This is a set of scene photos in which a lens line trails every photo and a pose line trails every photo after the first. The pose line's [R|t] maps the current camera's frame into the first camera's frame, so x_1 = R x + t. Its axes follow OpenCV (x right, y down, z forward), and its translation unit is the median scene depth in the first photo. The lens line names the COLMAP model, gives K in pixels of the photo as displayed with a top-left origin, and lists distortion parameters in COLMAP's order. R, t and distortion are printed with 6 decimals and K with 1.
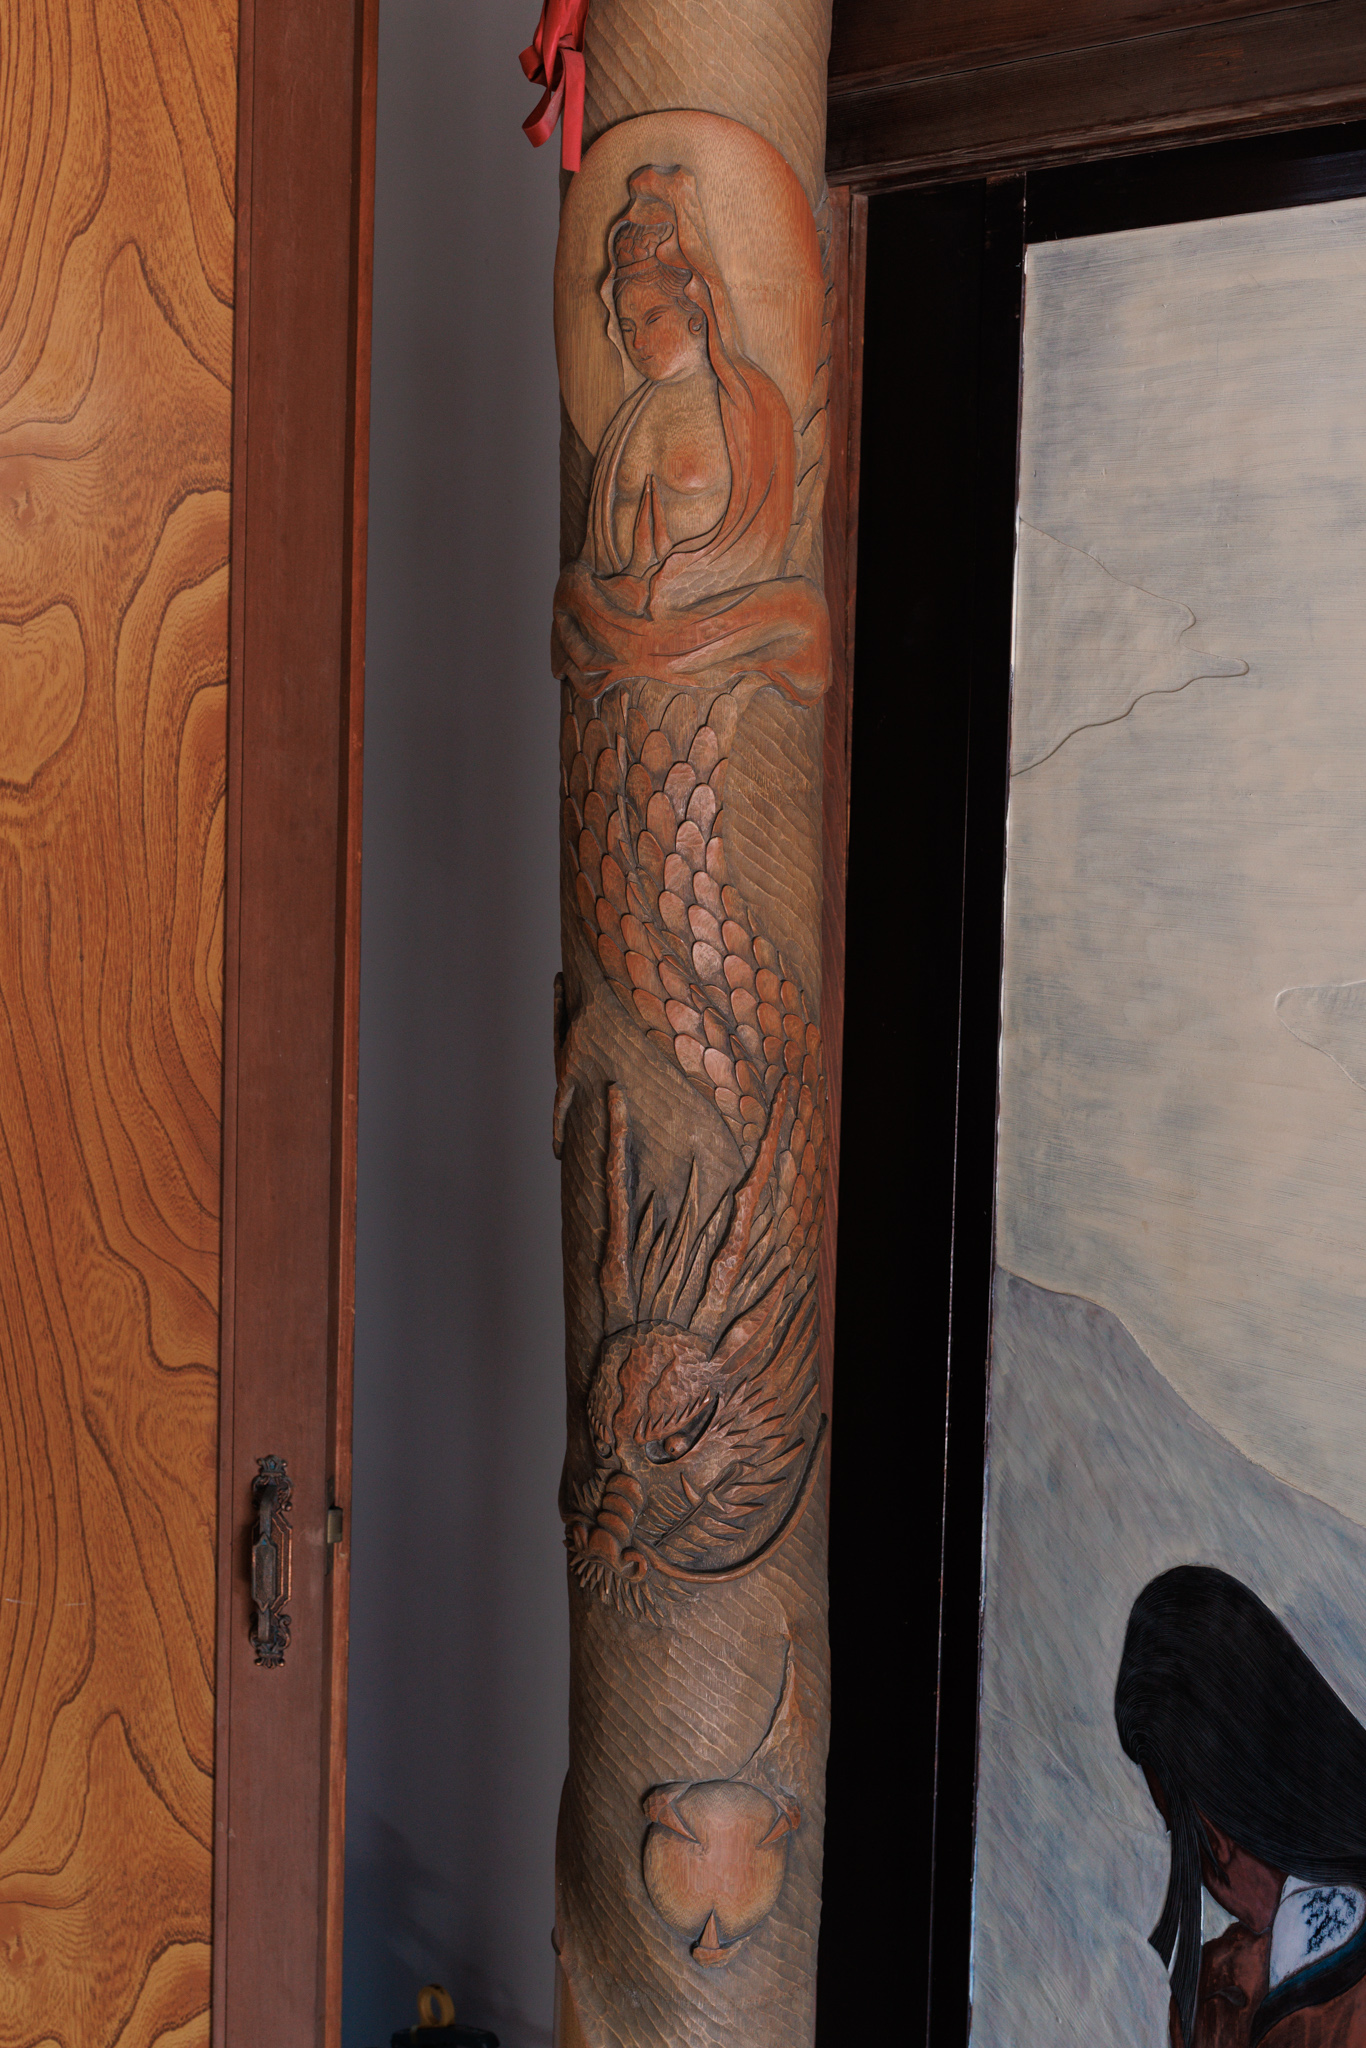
lens RADIAL K [[3211.4, 0, 682.7], [0, 3211.4, 1023.2], [0, 0, 1]] dist [-0.007662, 0.000000]
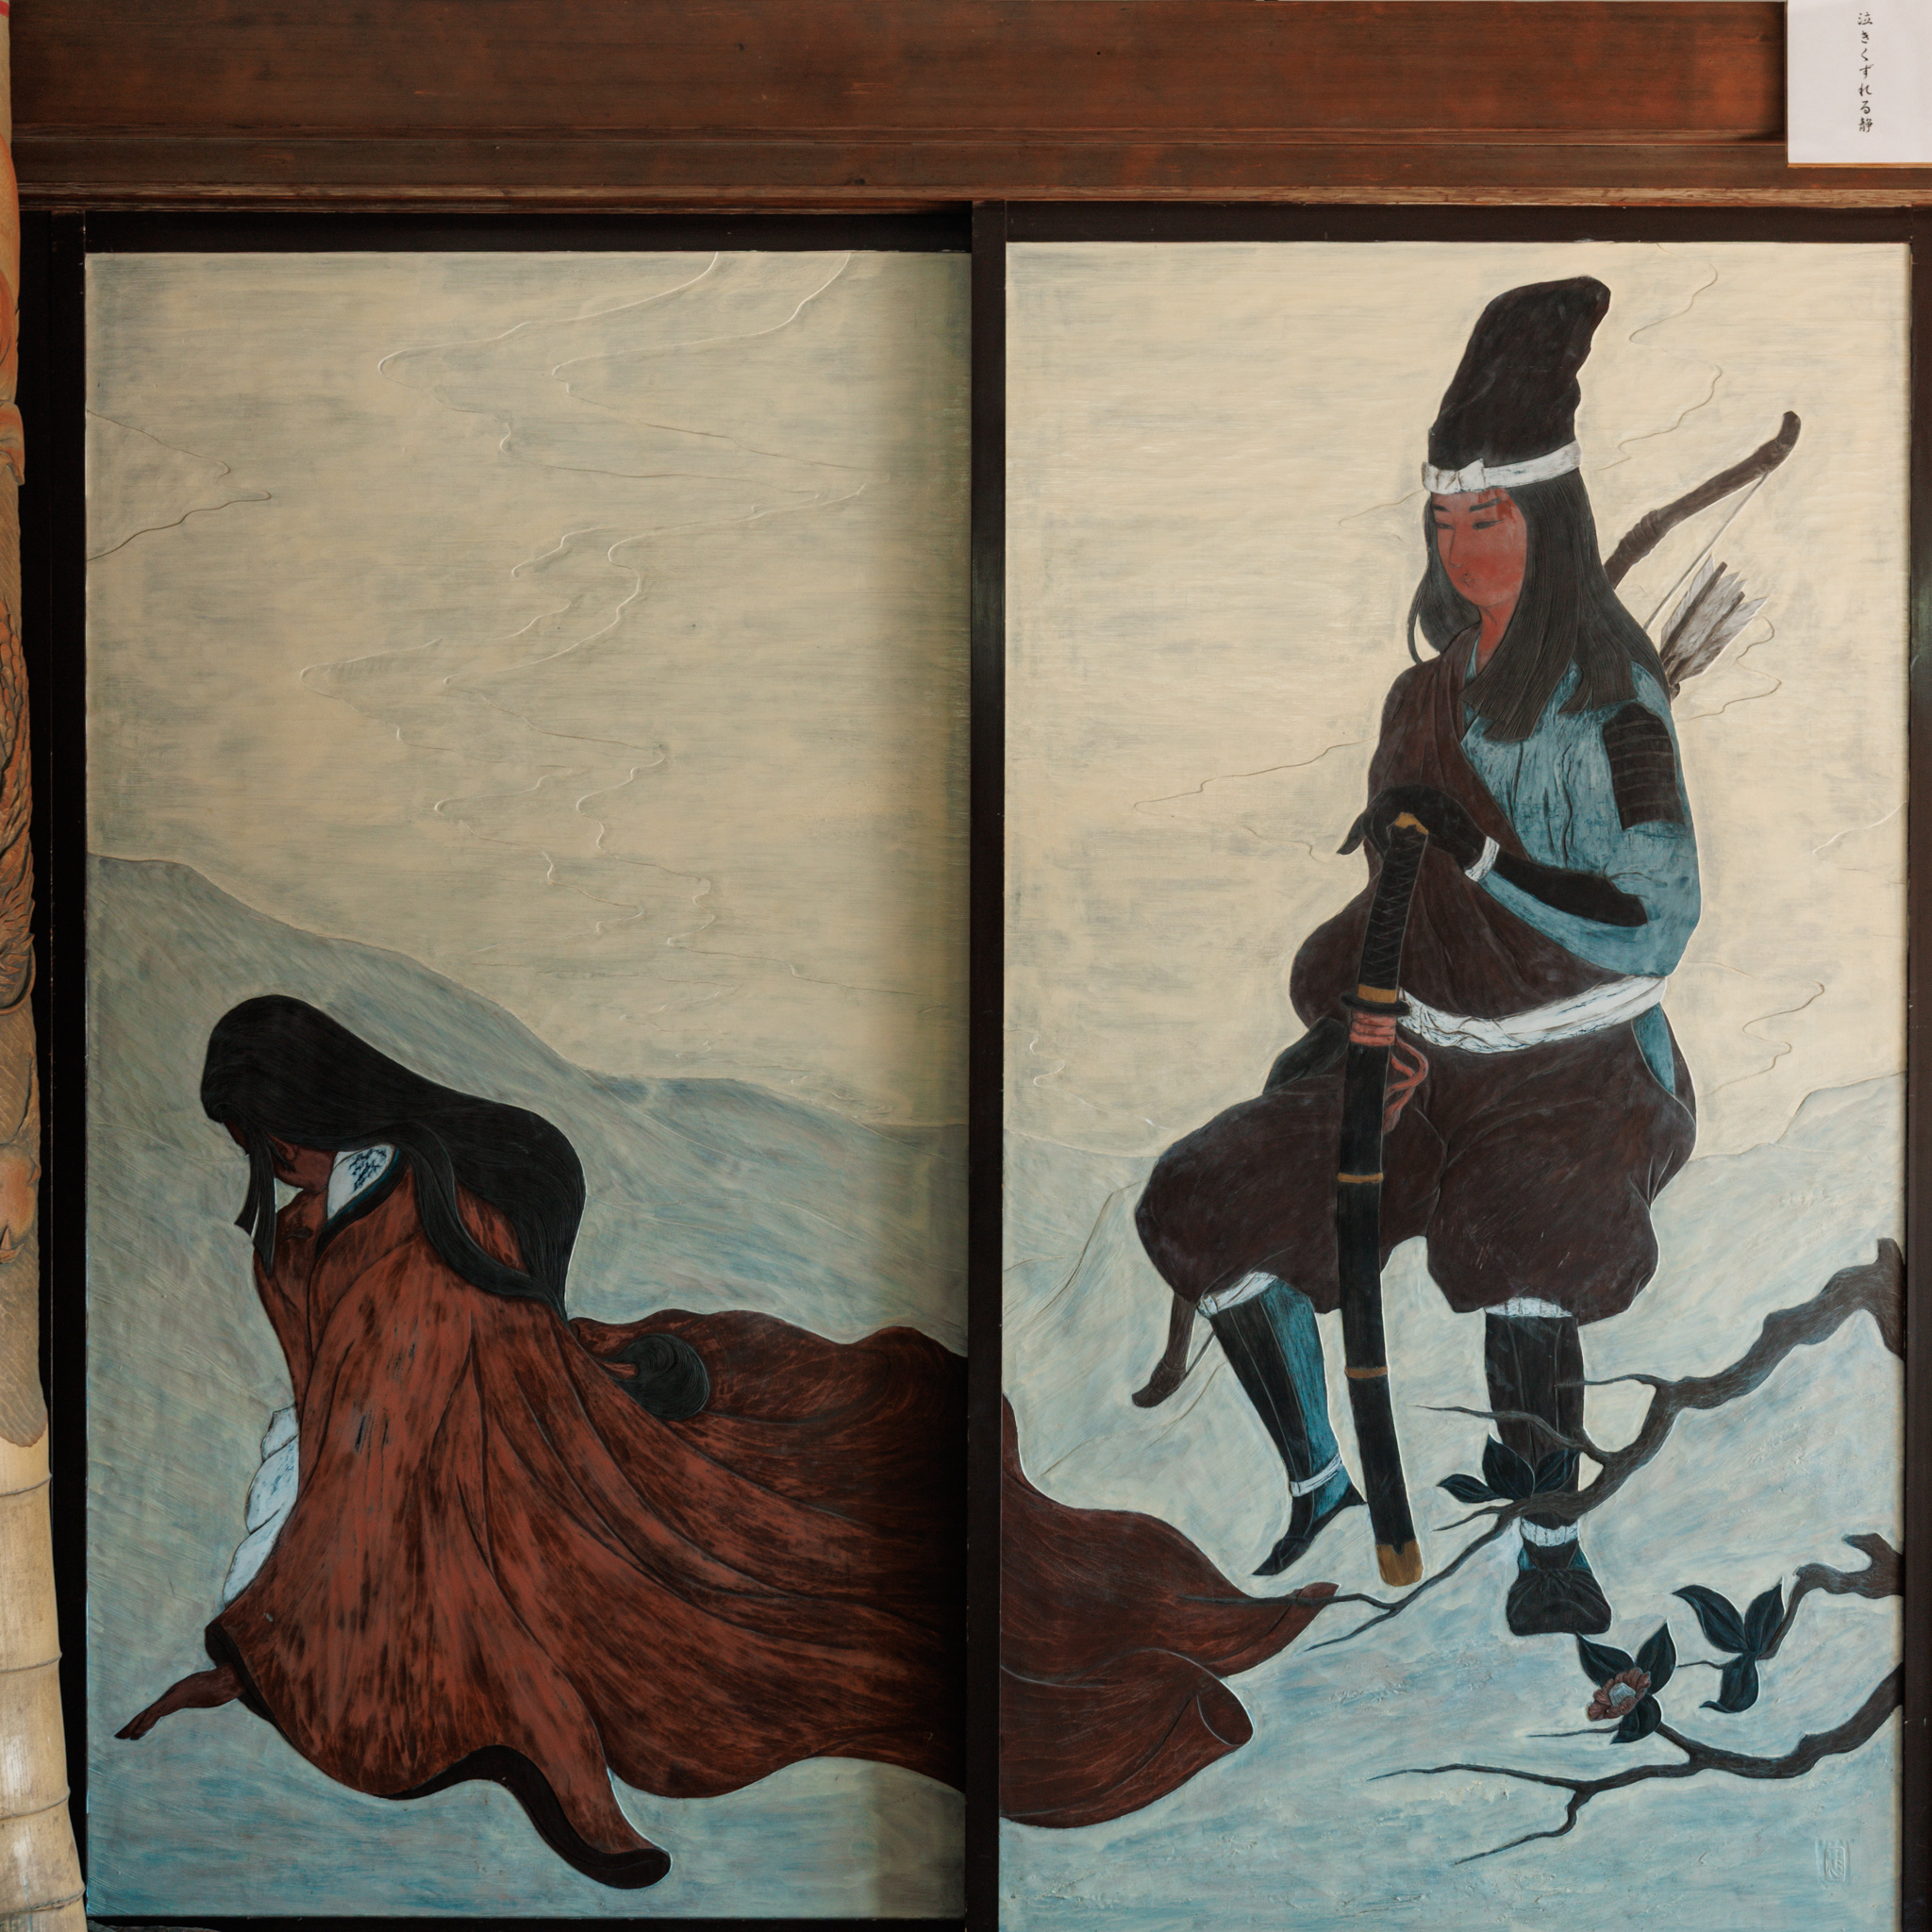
lens RADIAL K [[2027.1, 0, 965.5], [0, 2027.1, 965.6], [0, 0, 1]] dist [-0.012861, 0.000000]
pose [[0.605864, -0.023894, 0.795210, -0.486143], [0.093508, 0.994759, -0.041353, 0.230664], [-0.790054, 0.099413, 0.604923, 0.010710]]
